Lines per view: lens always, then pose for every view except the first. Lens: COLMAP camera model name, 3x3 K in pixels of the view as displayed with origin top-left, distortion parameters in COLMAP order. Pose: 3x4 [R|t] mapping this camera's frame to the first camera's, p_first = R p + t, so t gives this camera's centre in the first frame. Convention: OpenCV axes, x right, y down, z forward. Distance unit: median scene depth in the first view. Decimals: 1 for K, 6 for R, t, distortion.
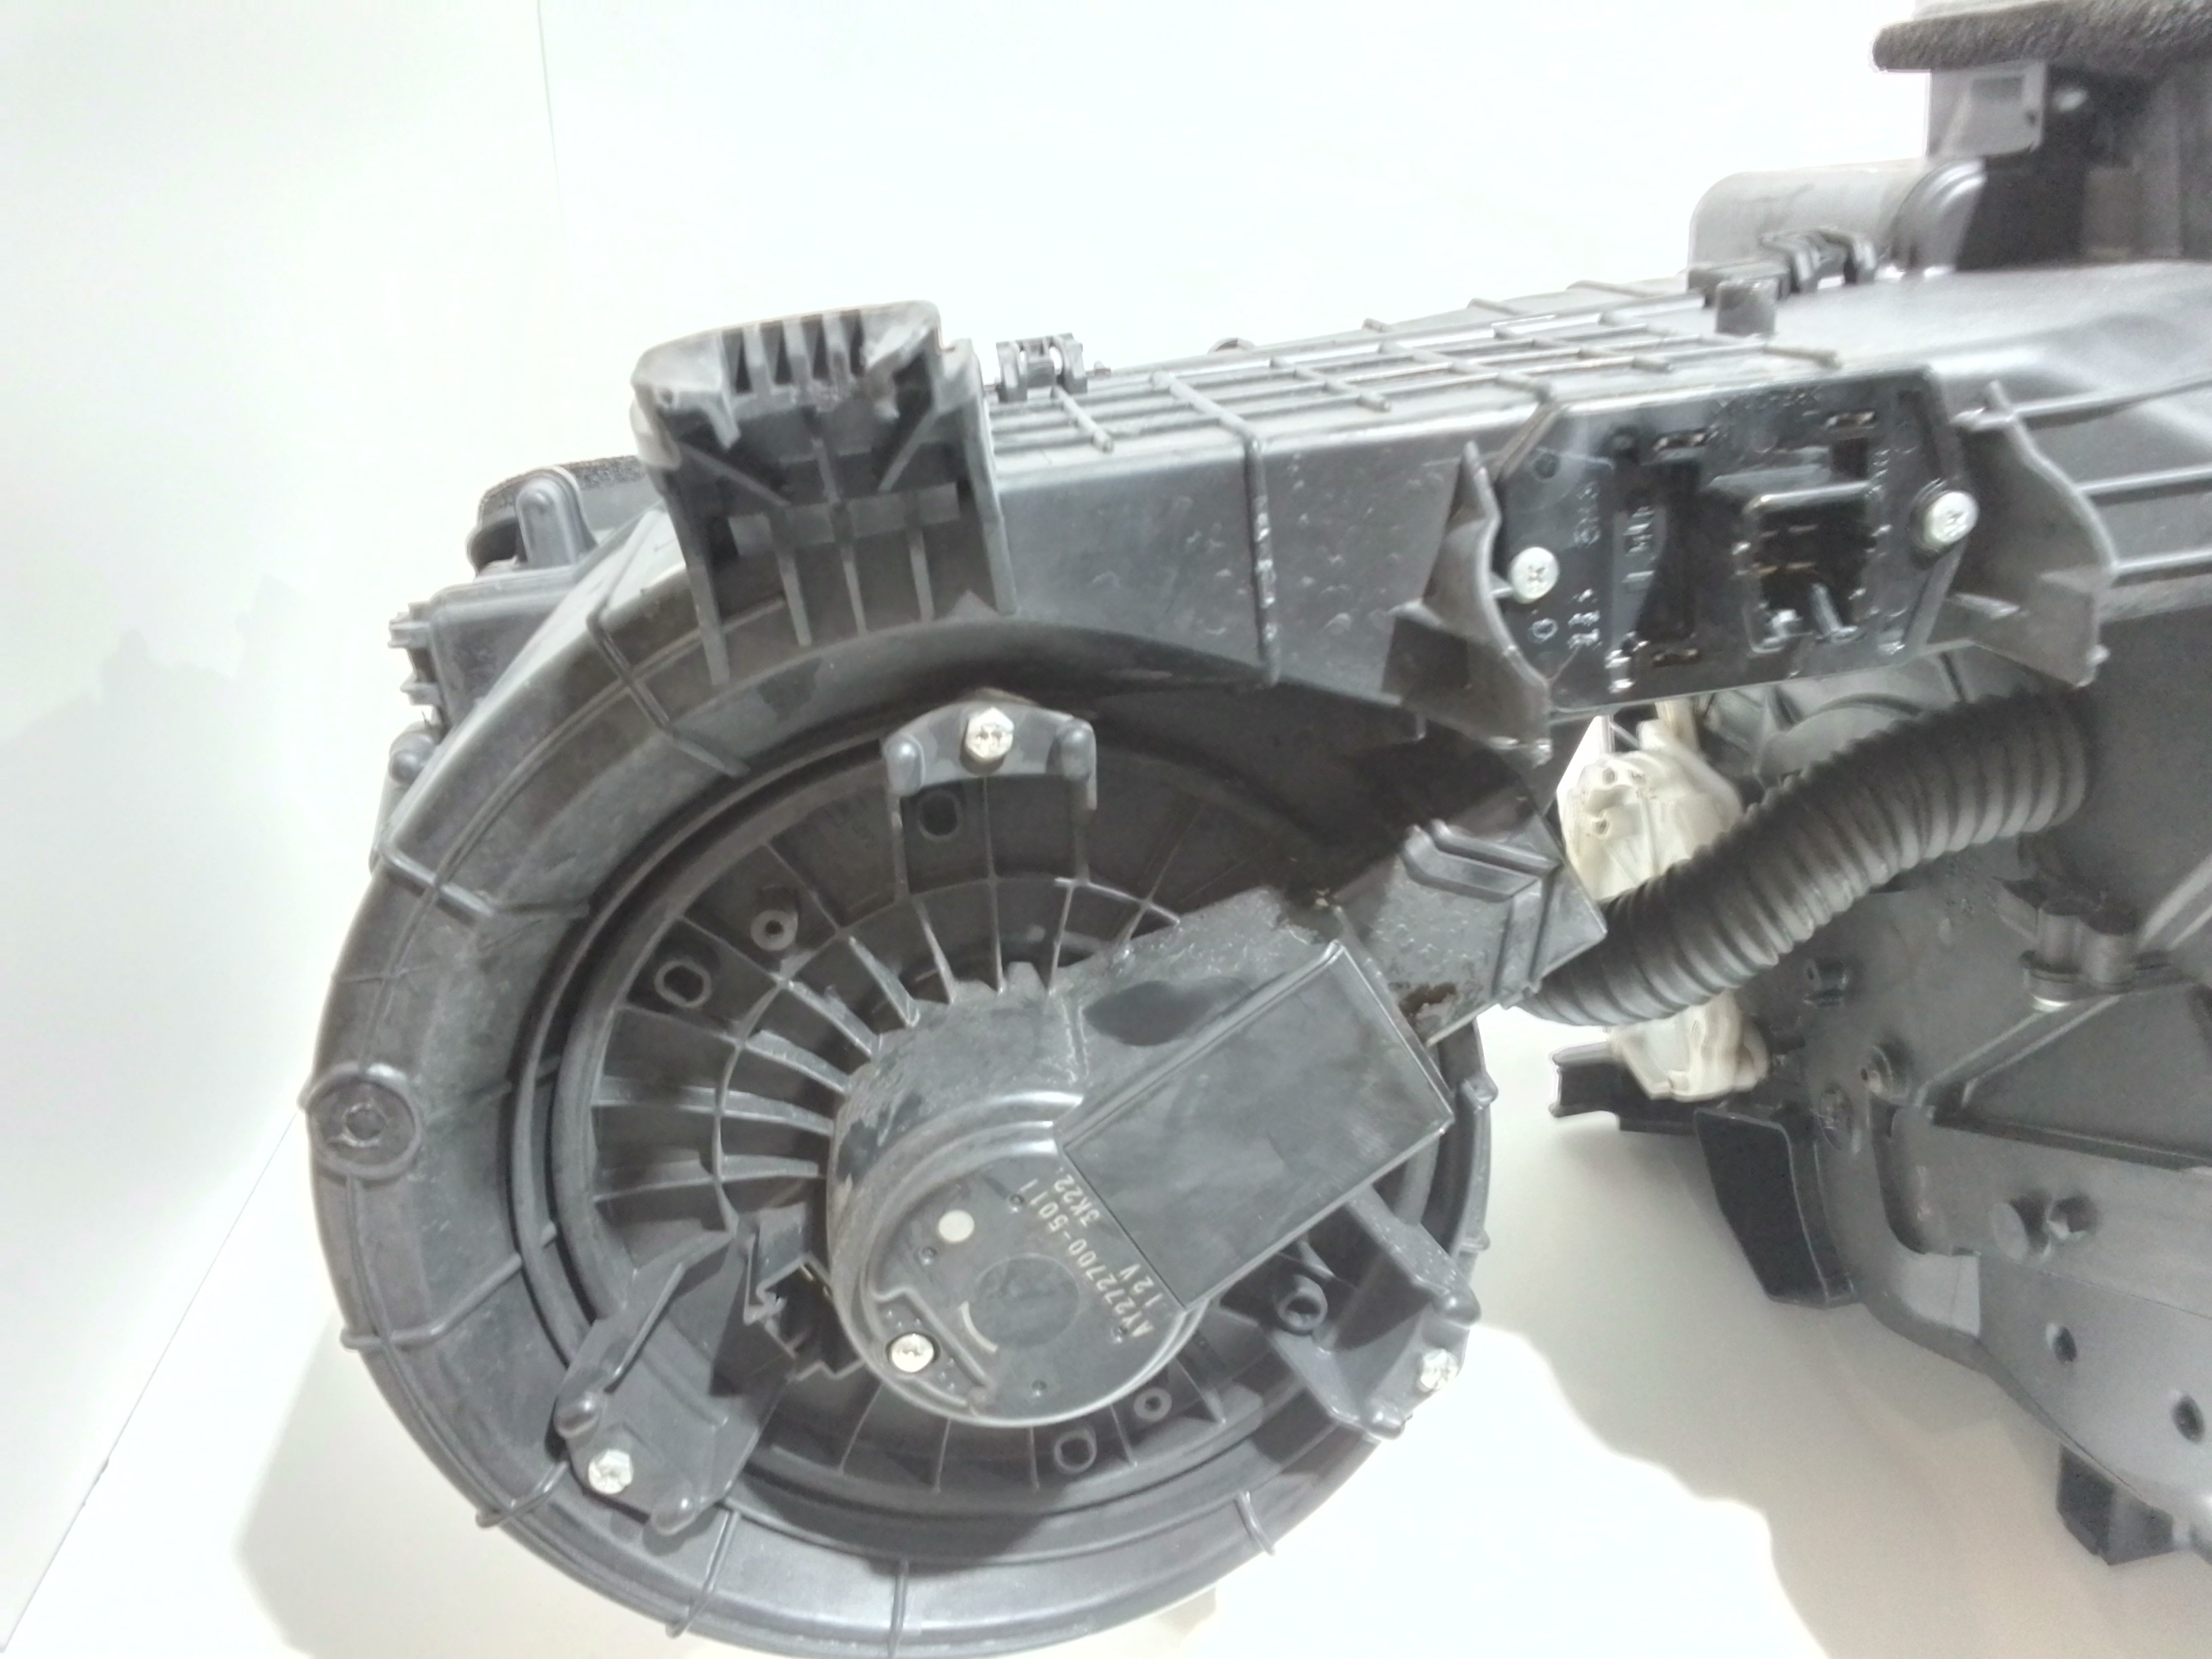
lens RADIAL K [[1721.4, 0, 1106.0], [0, 1721.4, 829.5], [0, 0, 1]] dist [0.095485, -0.141767]
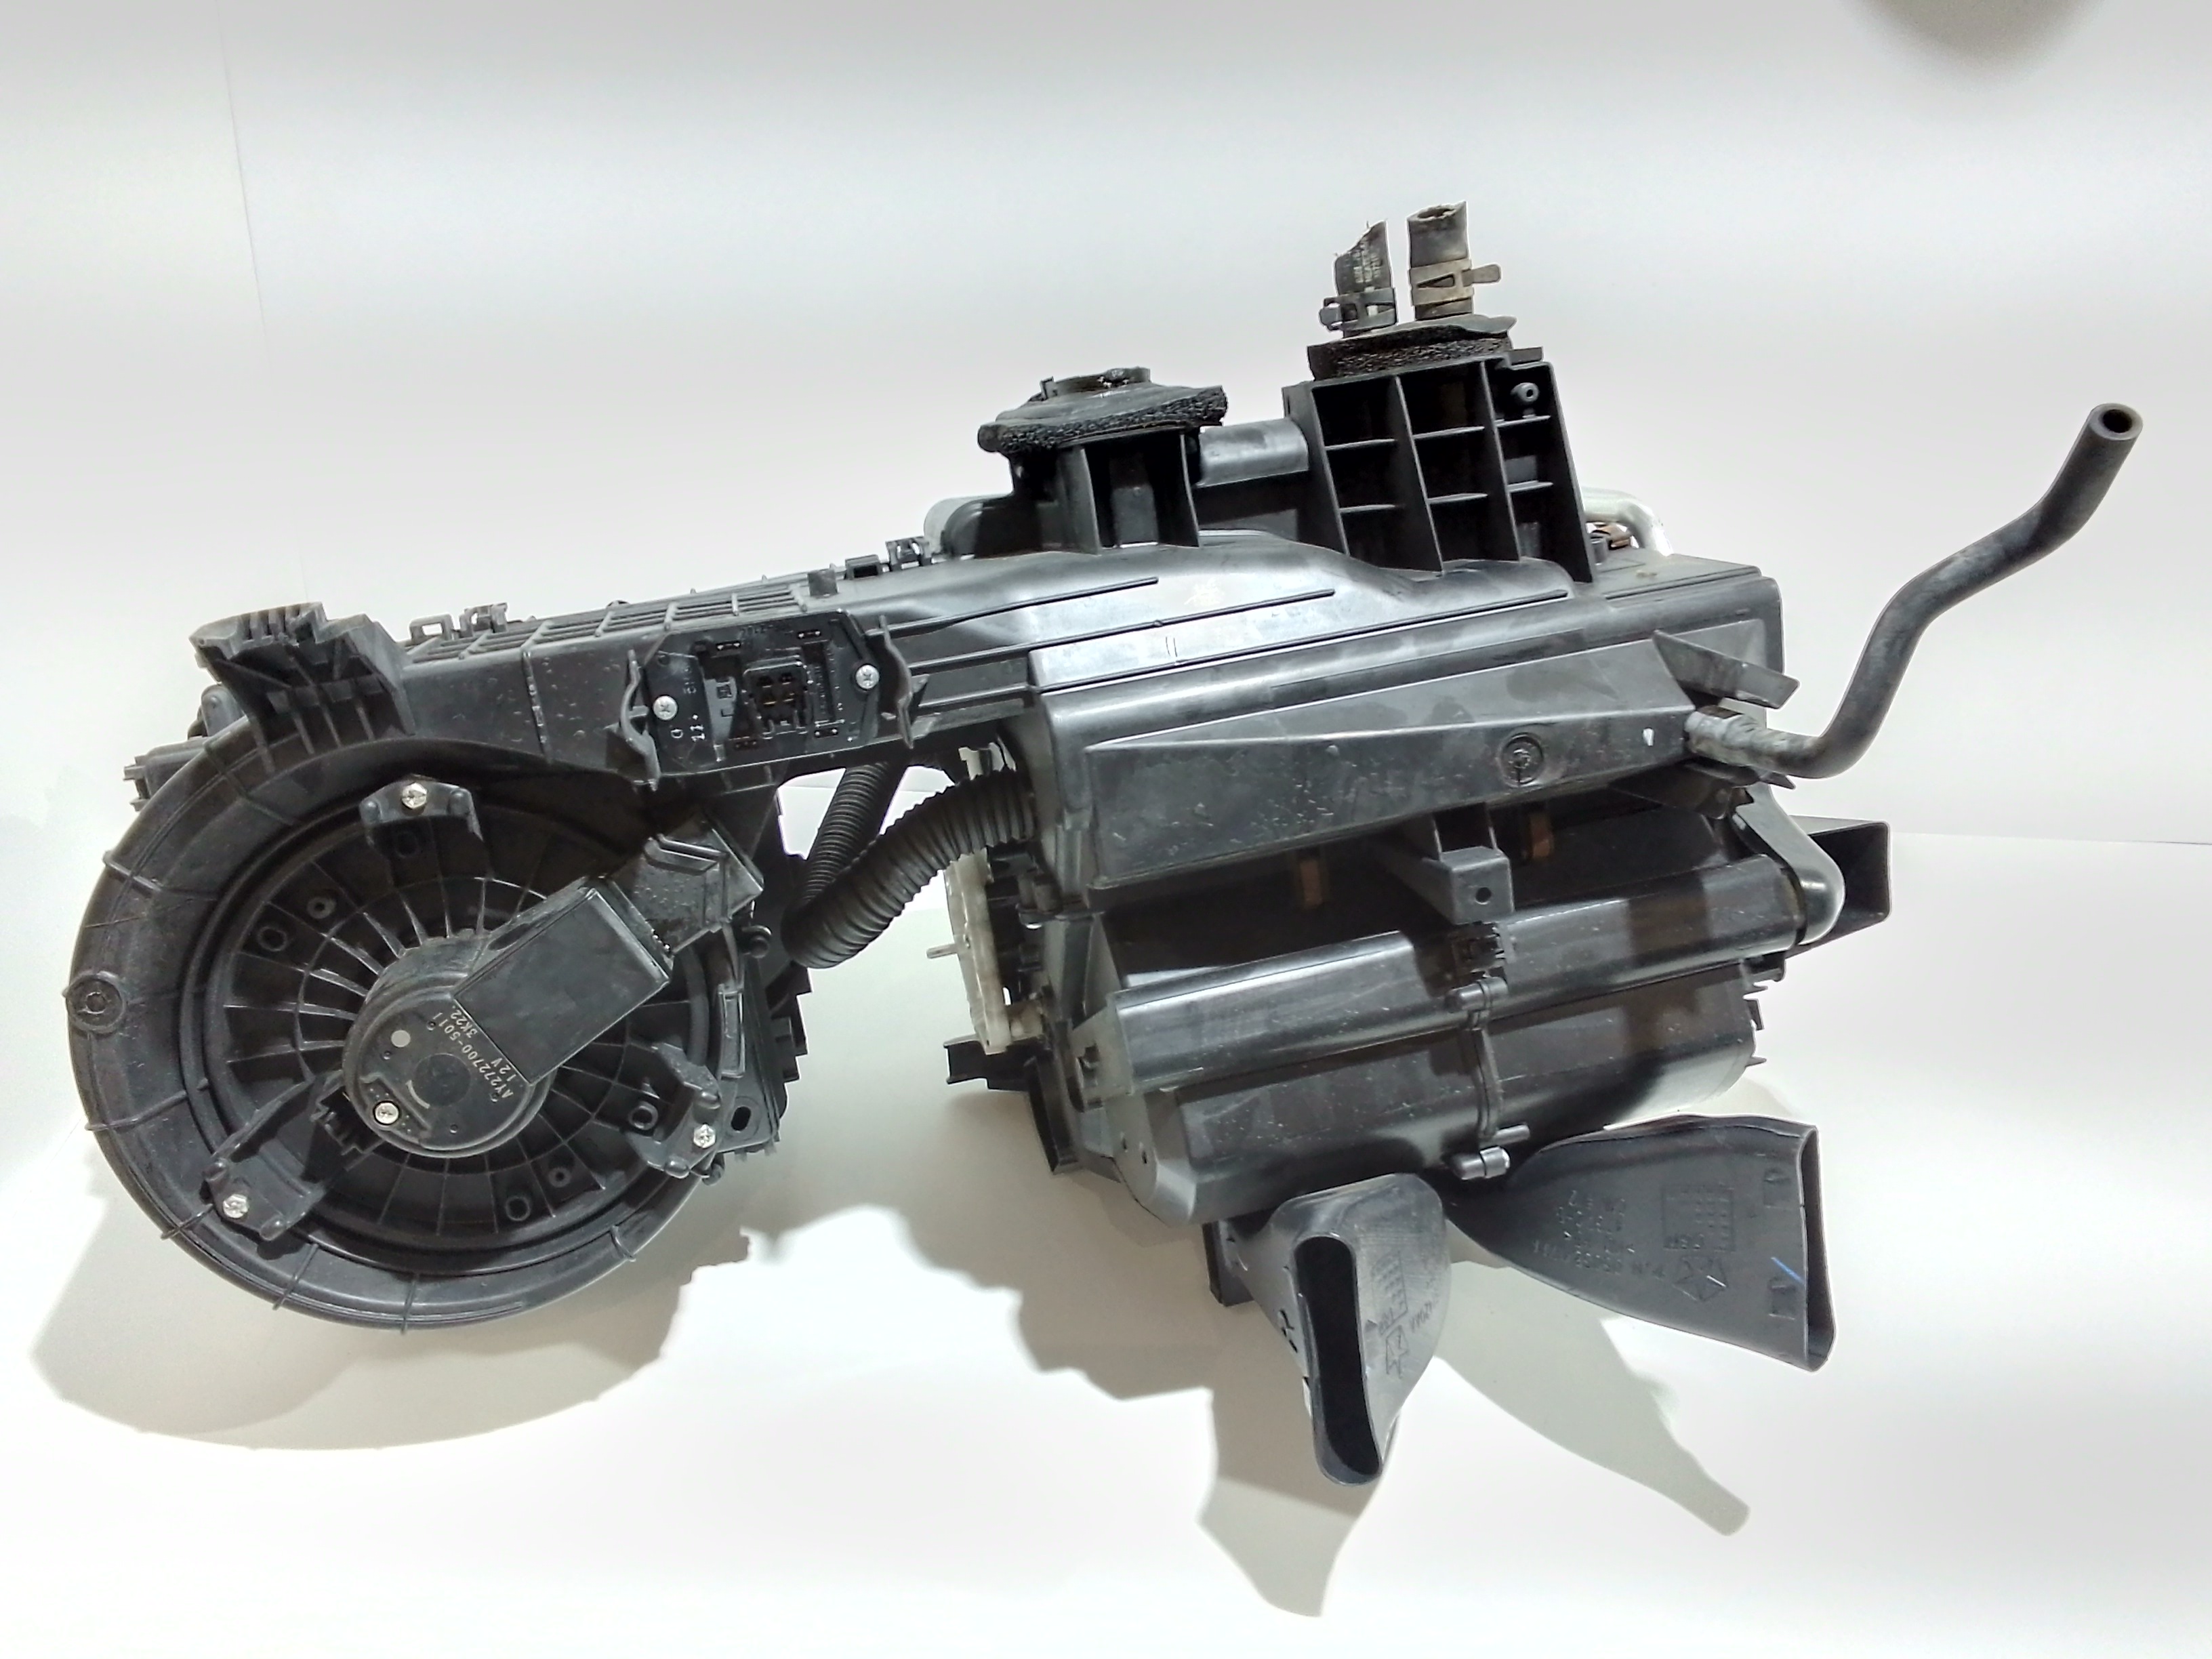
lens RADIAL K [[1792.3, 0, 1106.0], [0, 1792.3, 829.5], [0, 0, 1]] dist [0.081851, -0.068933]
pose [[0.997086, -0.045882, 0.060945, 0.594021], [0.053335, 0.990481, -0.126896, 0.289681], [-0.054543, 0.129777, 0.990042, -1.129159]]
